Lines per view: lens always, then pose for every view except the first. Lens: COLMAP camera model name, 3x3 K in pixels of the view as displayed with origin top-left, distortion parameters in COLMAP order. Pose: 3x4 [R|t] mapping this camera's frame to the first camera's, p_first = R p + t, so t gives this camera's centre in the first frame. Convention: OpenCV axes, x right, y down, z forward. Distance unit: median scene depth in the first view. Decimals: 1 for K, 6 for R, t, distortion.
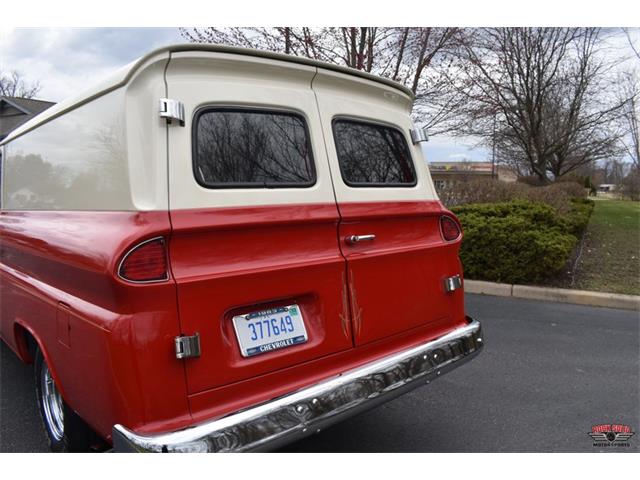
lens RADIAL K [[510.1, 0, 320.0], [0, 510.1, 240.0], [0, 0, 1]] dist [-0.093265, 0.003288]
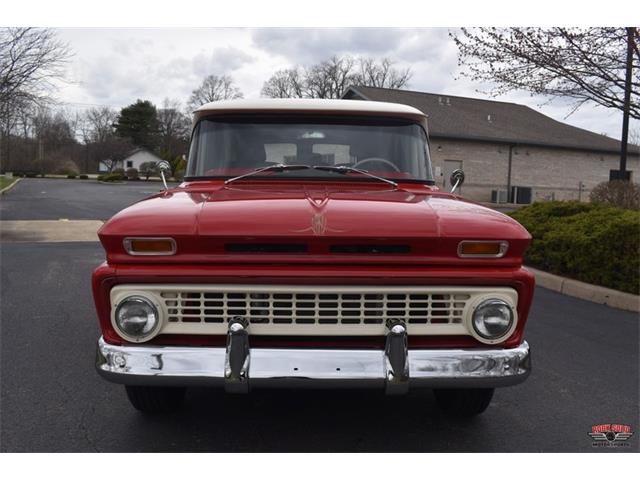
lens RADIAL K [[618.5, 0, 320.0], [0, 618.5, 240.0], [0, 0, 1]] dist [-0.080761, 0.008915]
pose [[0.792464, 0.076575, -0.605093, 0.767386], [-0.090059, 0.995904, 0.008087, 0.050074], [0.603233, 0.048086, 0.796114, 0.116015]]
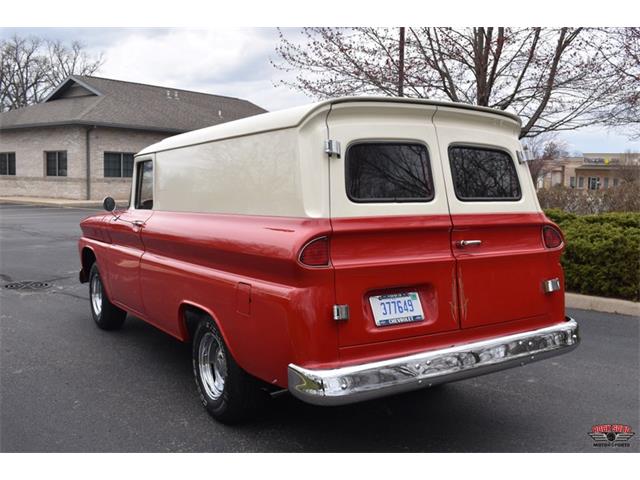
lens RADIAL K [[645.5, 0, 320.0], [0, 645.5, 240.0], [0, 0, 1]] dist [-0.082120, 0.006259]
pose [[0.983799, 0.028717, -0.176958, -0.000416], [-0.031271, 0.999443, -0.011664, 0.016011], [0.176524, 0.017008, 0.984149, -0.508566]]
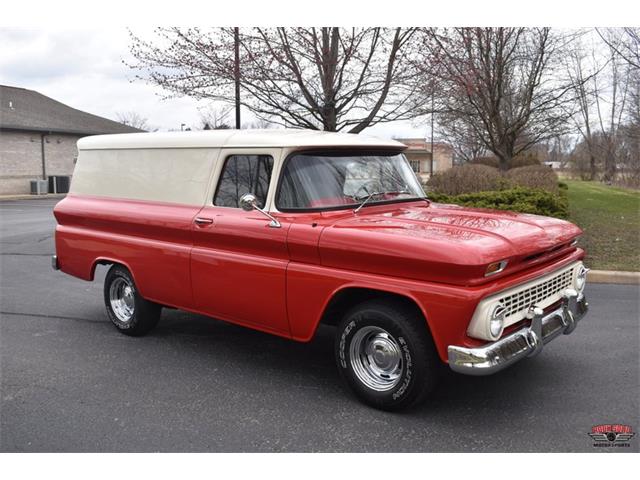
lens RADIAL K [[618.5, 0, 320.0], [0, 618.5, 240.0], [0, 0, 1]] dist [-0.080761, 0.008915]
pose [[0.985622, -0.033817, 0.165547, -0.634744], [0.032243, 0.999406, 0.012190, 0.002976], [-0.165861, -0.006677, 0.986127, -0.514869]]
